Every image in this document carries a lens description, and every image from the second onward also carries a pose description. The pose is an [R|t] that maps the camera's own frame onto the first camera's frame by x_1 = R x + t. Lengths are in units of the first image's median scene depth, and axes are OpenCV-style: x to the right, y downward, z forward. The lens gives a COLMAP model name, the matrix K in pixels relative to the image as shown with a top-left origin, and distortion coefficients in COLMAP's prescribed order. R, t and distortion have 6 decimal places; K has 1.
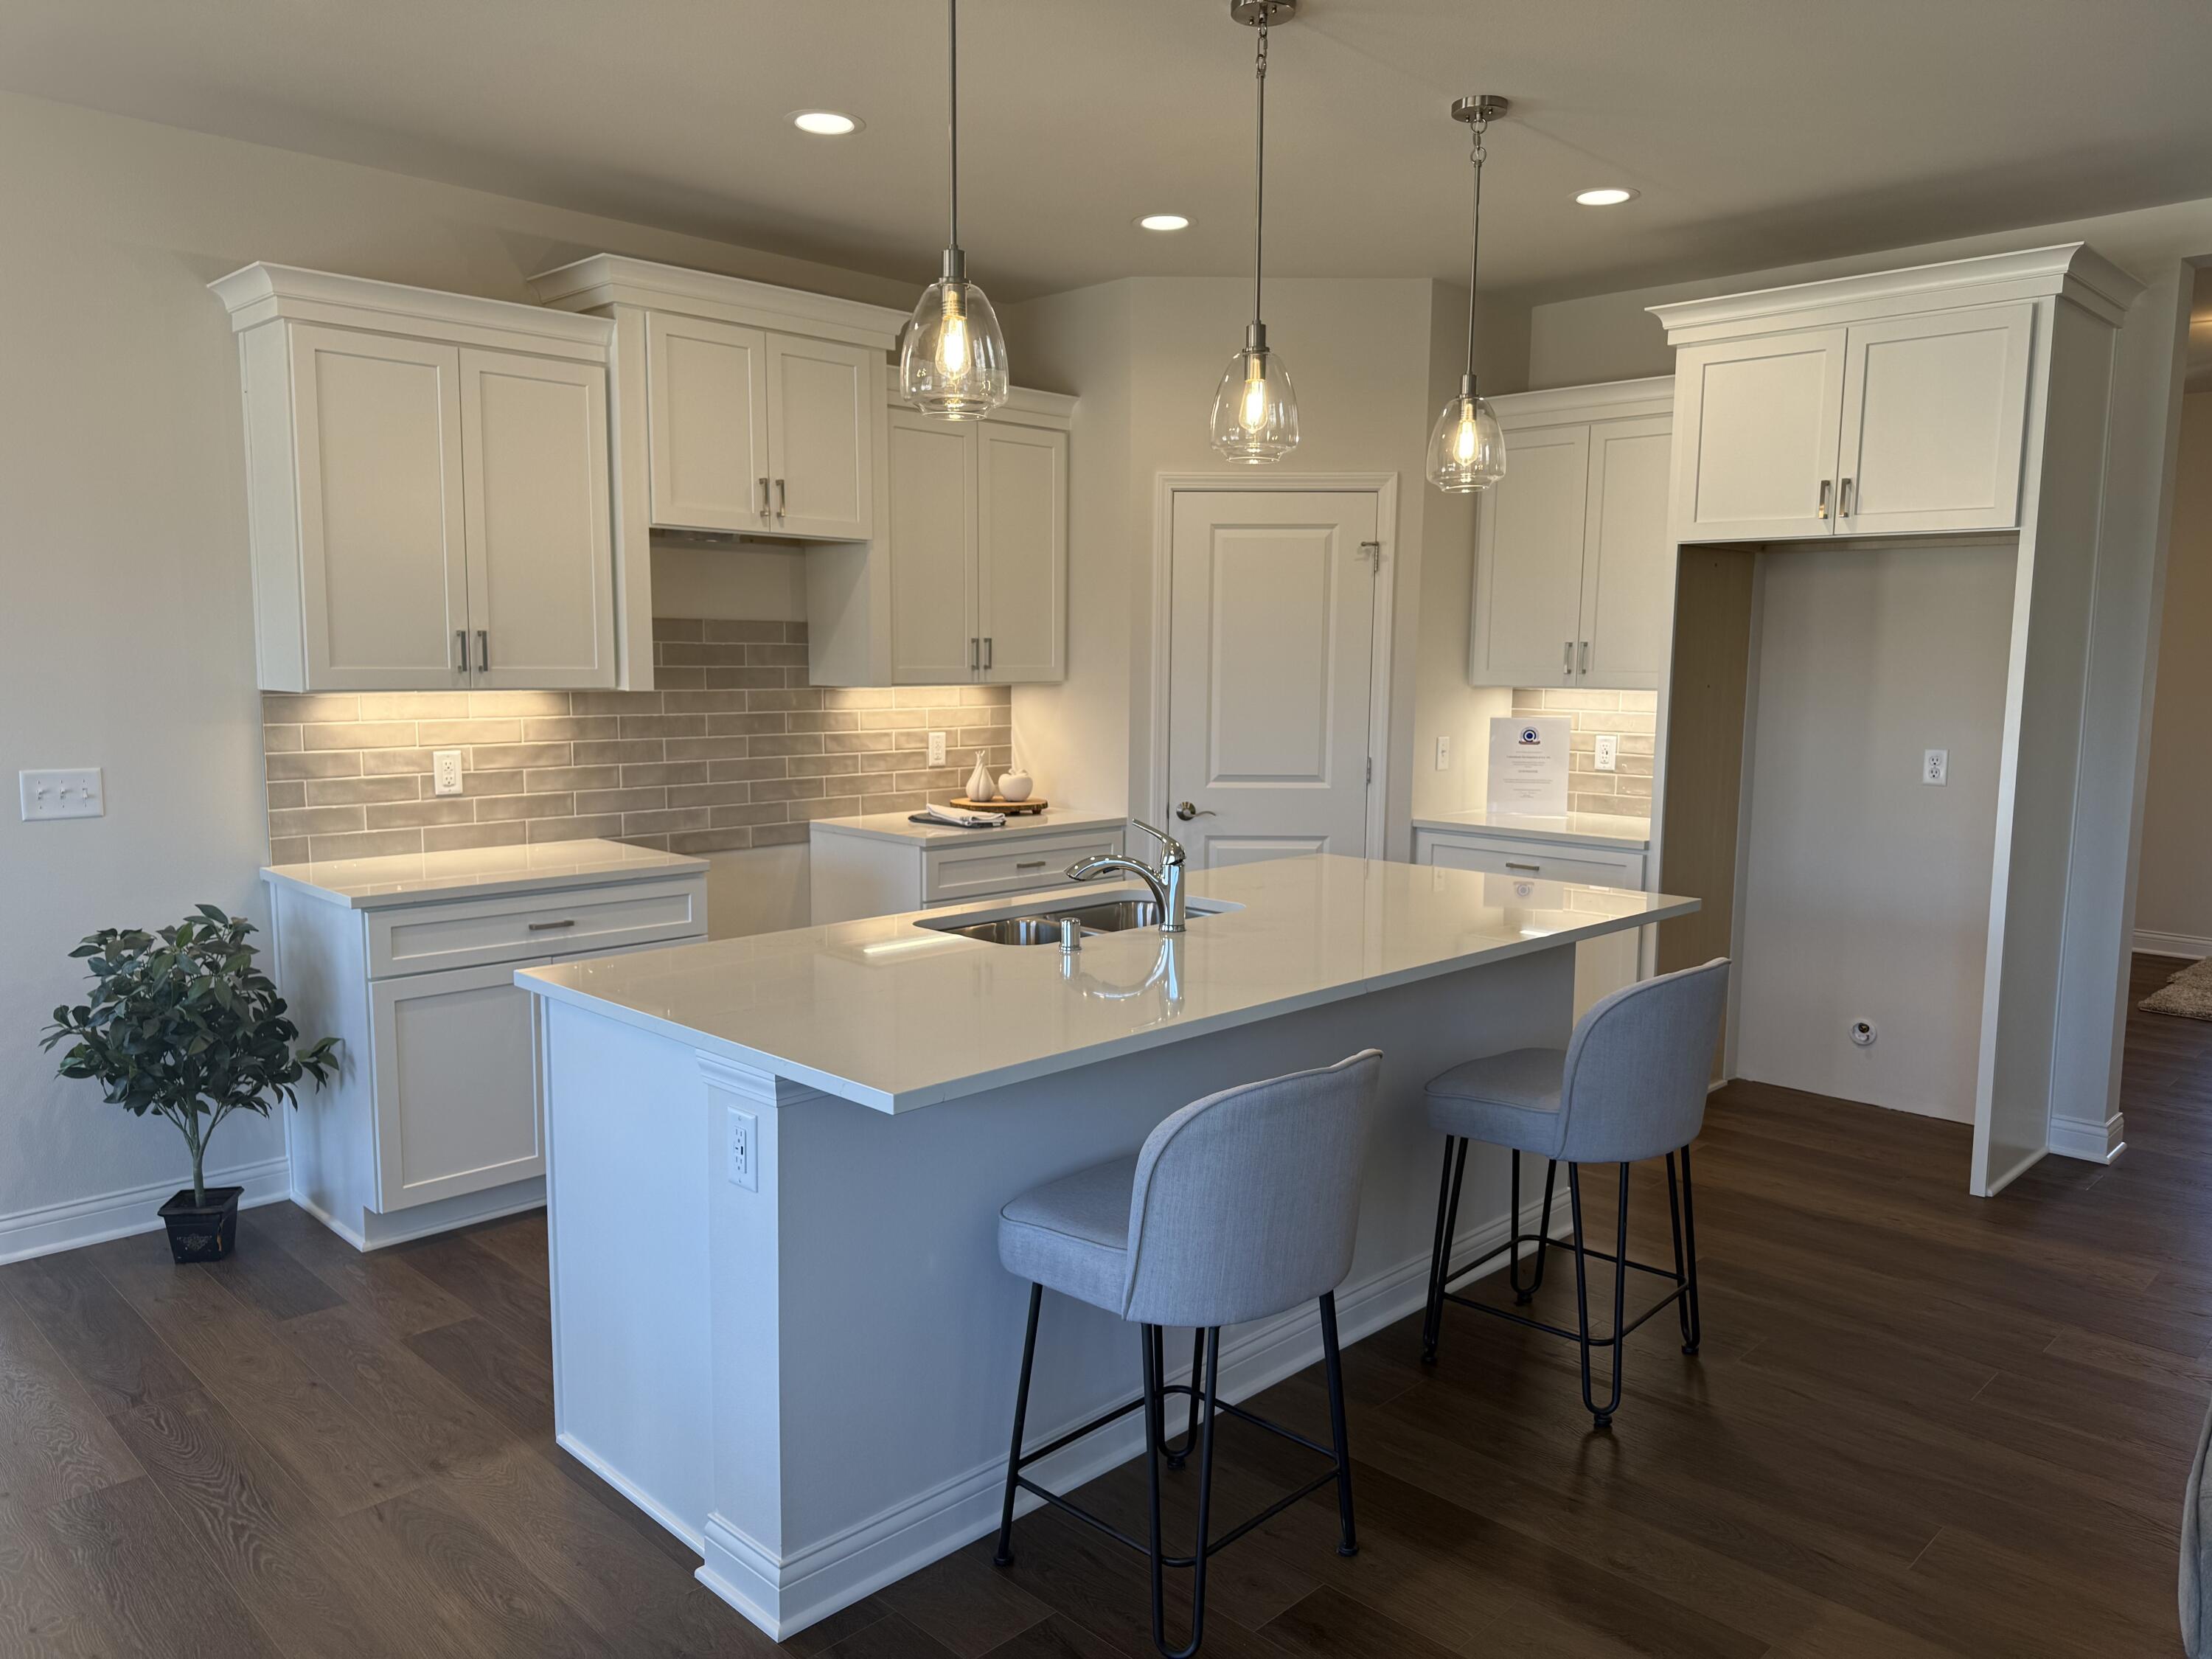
lens RADIAL K [[1565.8, 0, 1107.9], [0, 1565.8, 843.0], [0, 0, 1]] dist [0.001688, -0.003250]
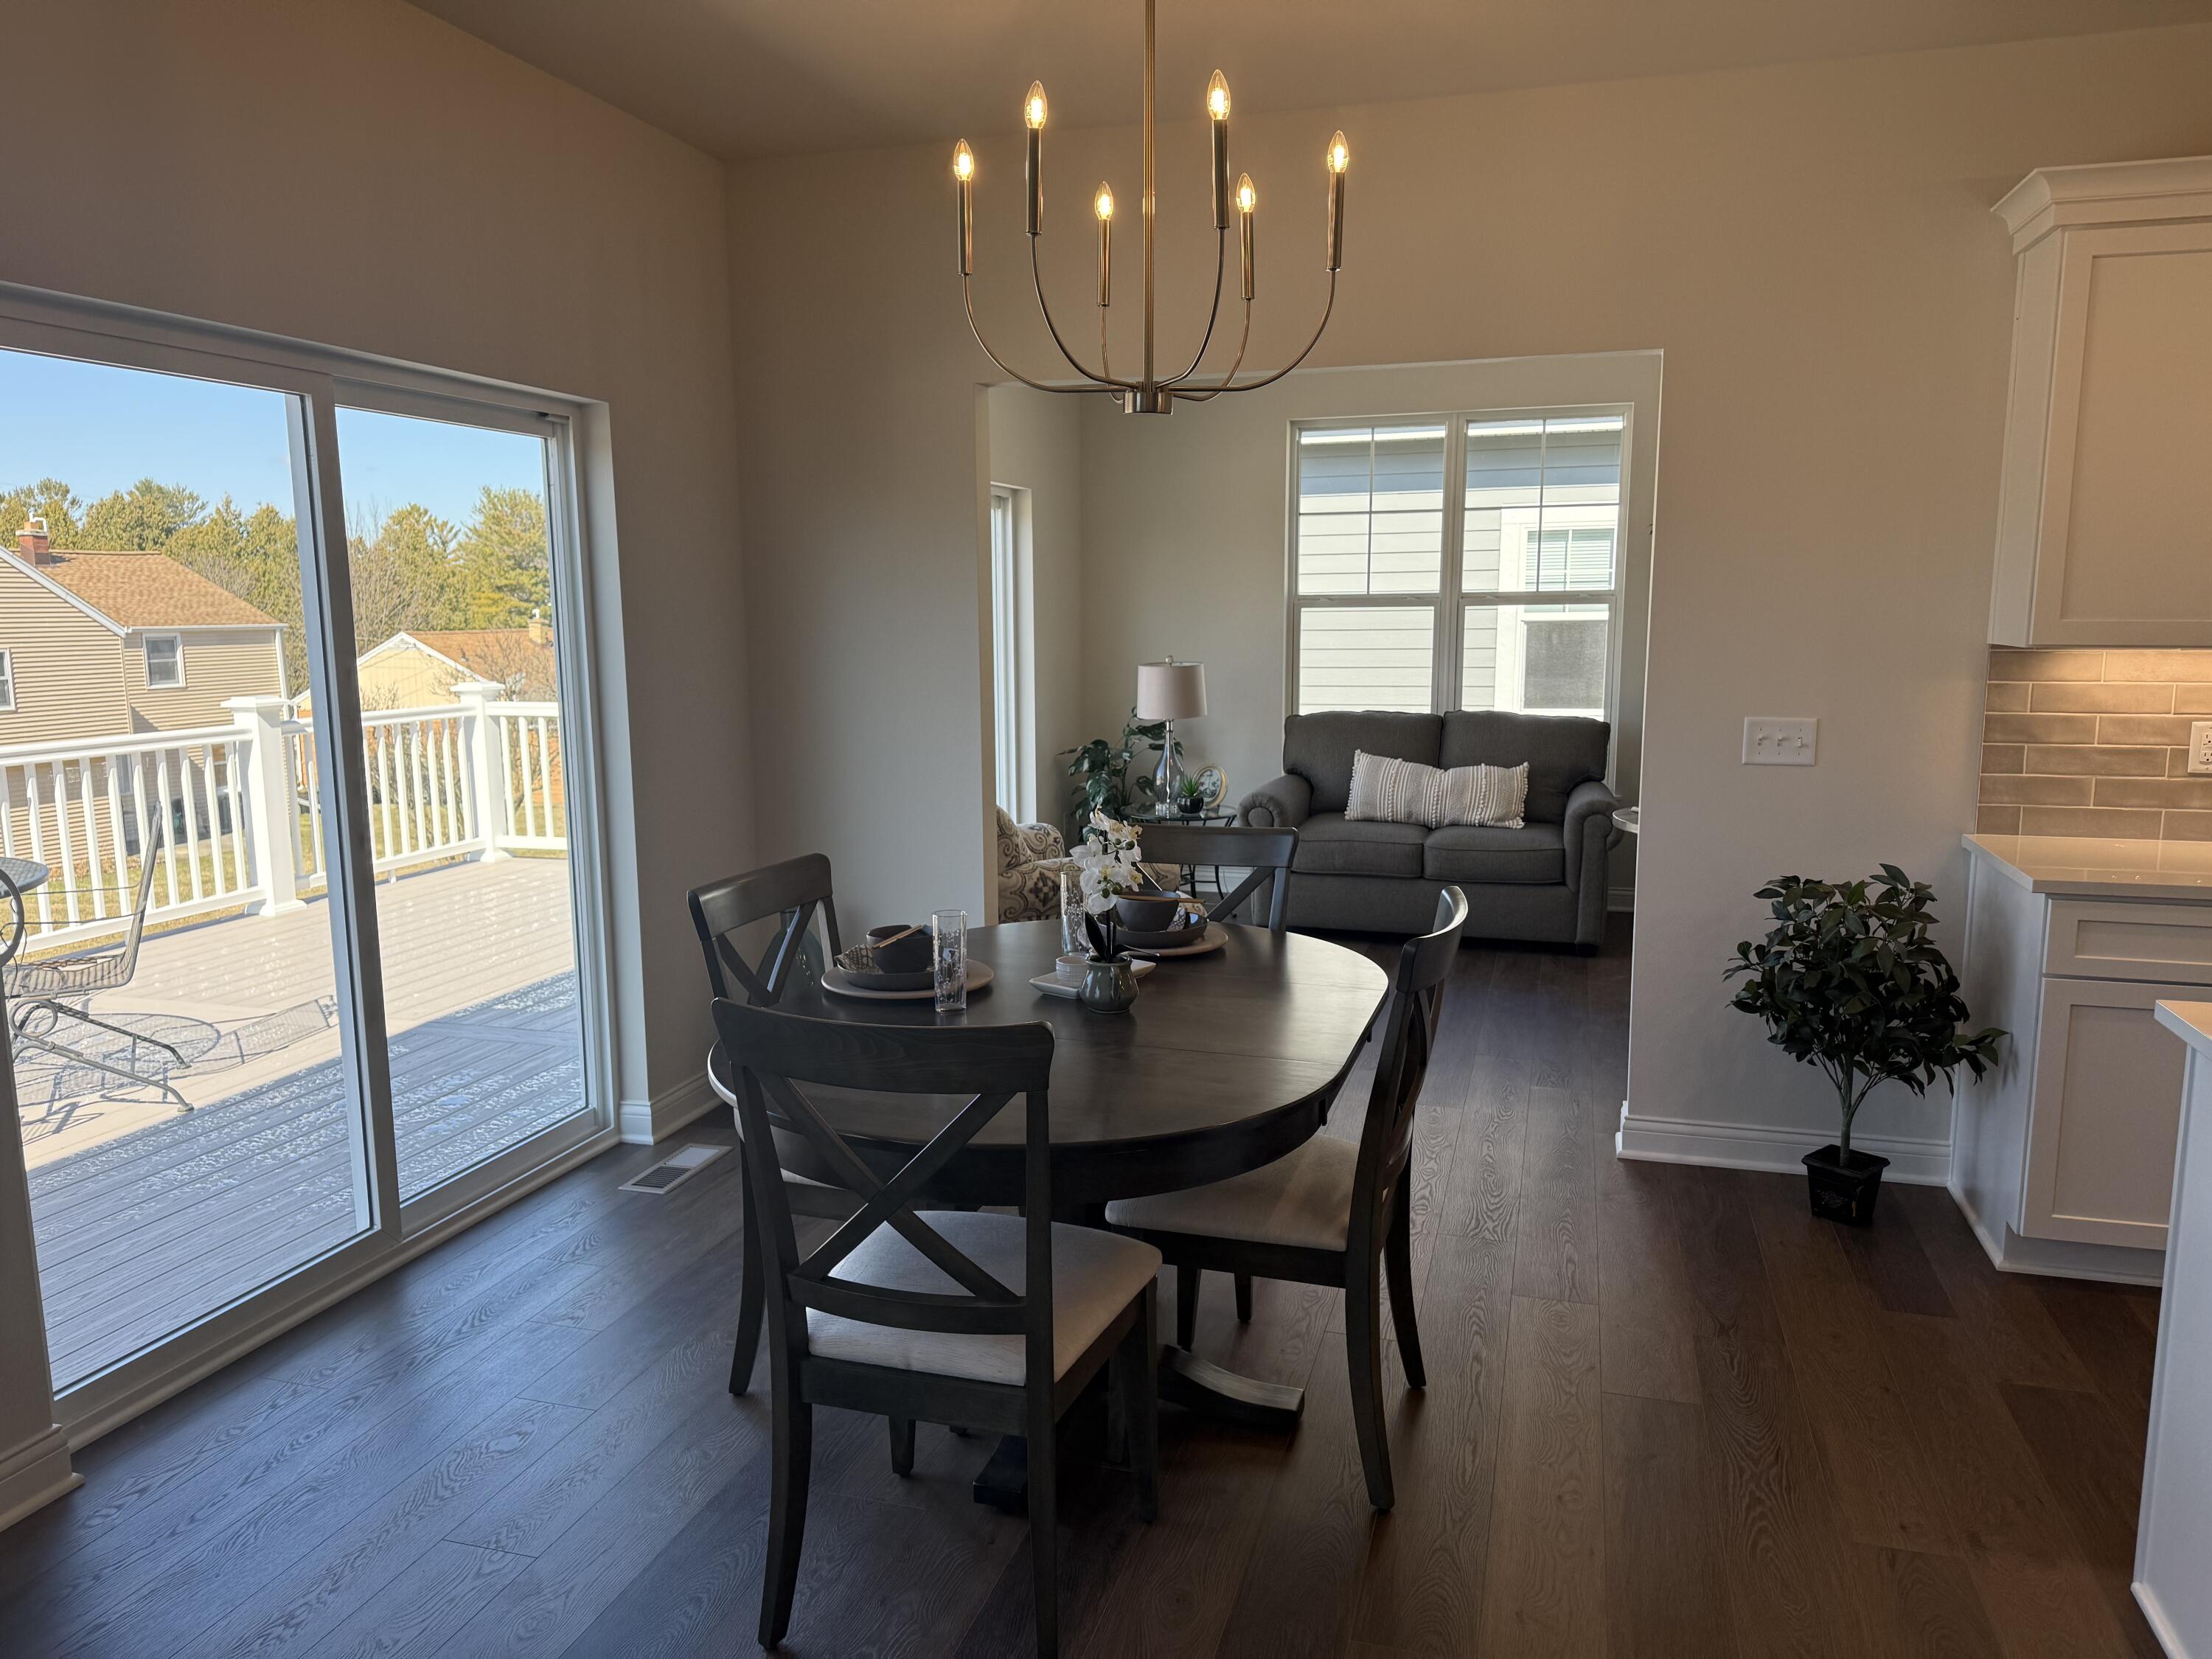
lens RADIAL K [[1565.8, 0, 1107.9], [0, 1565.8, 843.0], [0, 0, 1]] dist [0.001688, -0.003250]
pose [[0.466662, 0.124630, -0.875611, 0.045486], [-0.099345, 0.991143, 0.088127, -0.011547], [0.878839, 0.045862, 0.474910, 0.112239]]
